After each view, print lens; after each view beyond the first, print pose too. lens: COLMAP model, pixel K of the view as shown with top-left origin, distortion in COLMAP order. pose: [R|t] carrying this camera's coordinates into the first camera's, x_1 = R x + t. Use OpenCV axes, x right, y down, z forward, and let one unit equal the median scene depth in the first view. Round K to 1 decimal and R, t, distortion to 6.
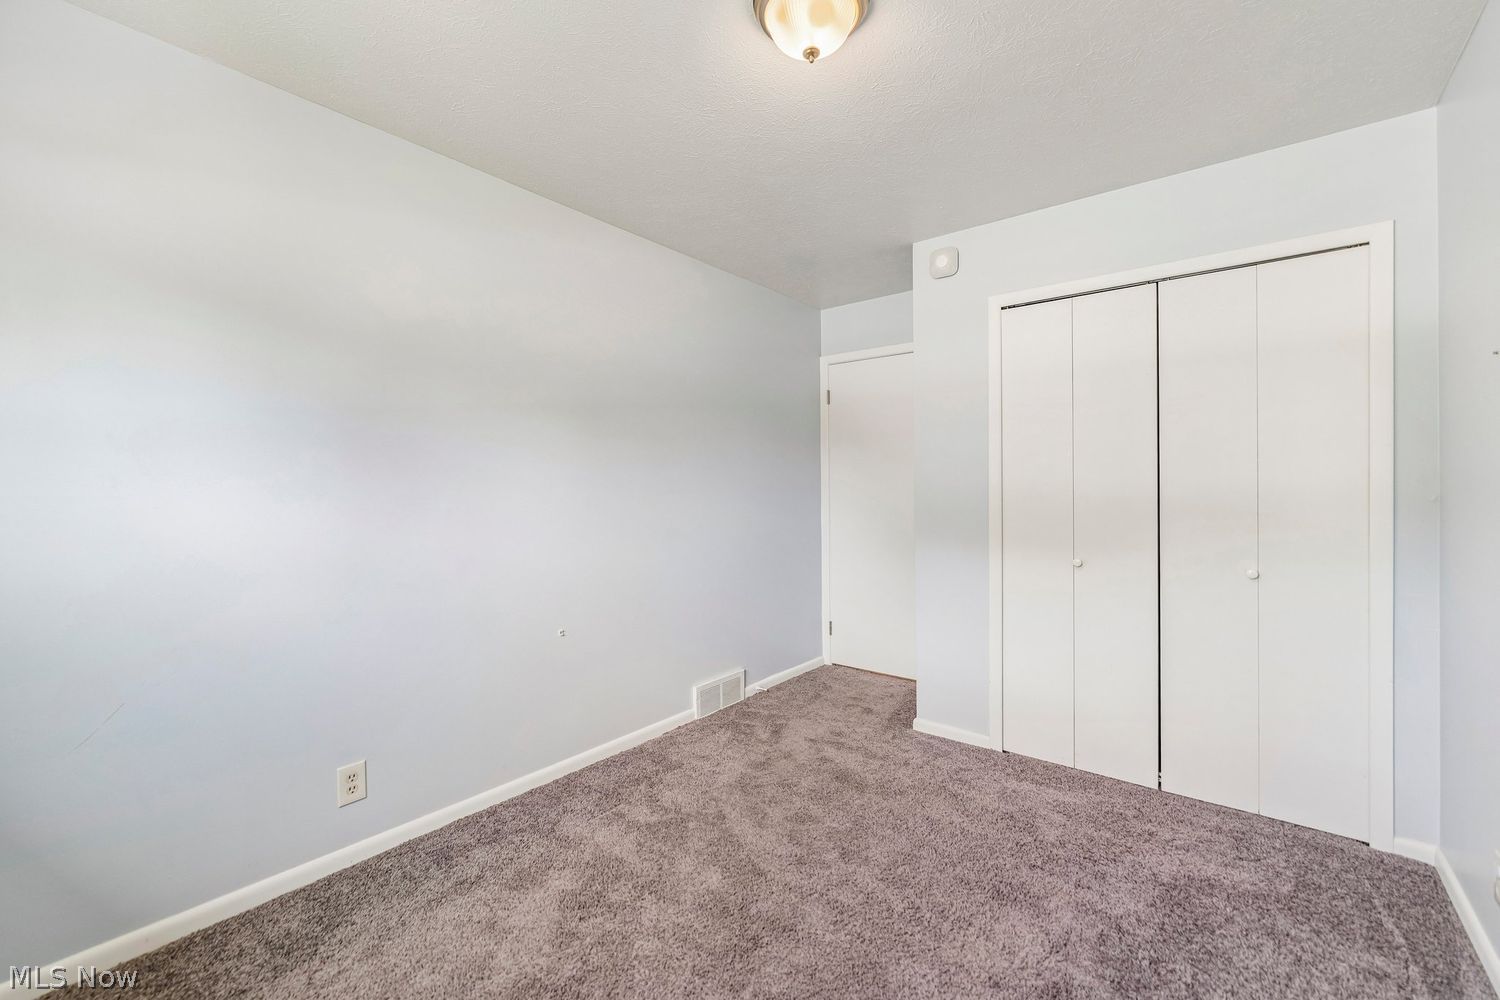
lens RADIAL K [[620.3, 0, 735.7], [0, 620.3, 489.4], [0, 0, 1]] dist [0.004920, 0.000804]
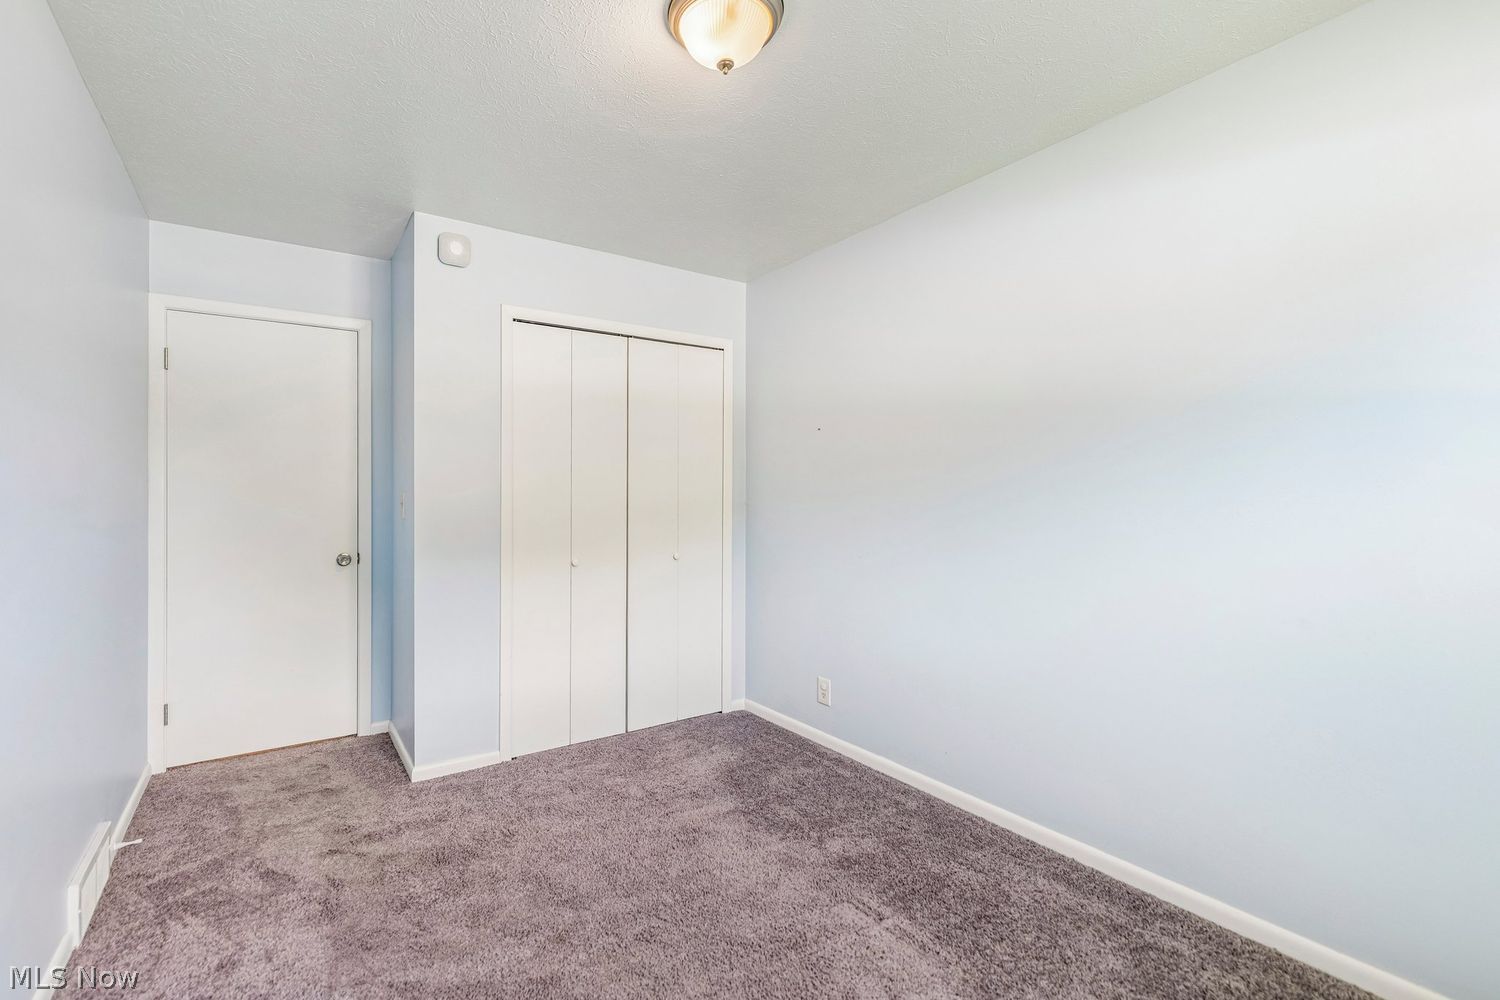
lens RADIAL K [[620.3, 0, 743.2], [0, 620.3, 497.7], [0, 0, 1]] dist [0.004920, 0.000804]
pose [[0.317487, -0.004217, 0.948253, -0.428167], [0.004857, 0.999984, 0.002821, -0.003679], [-0.948250, 0.003710, 0.317502, 0.341283]]
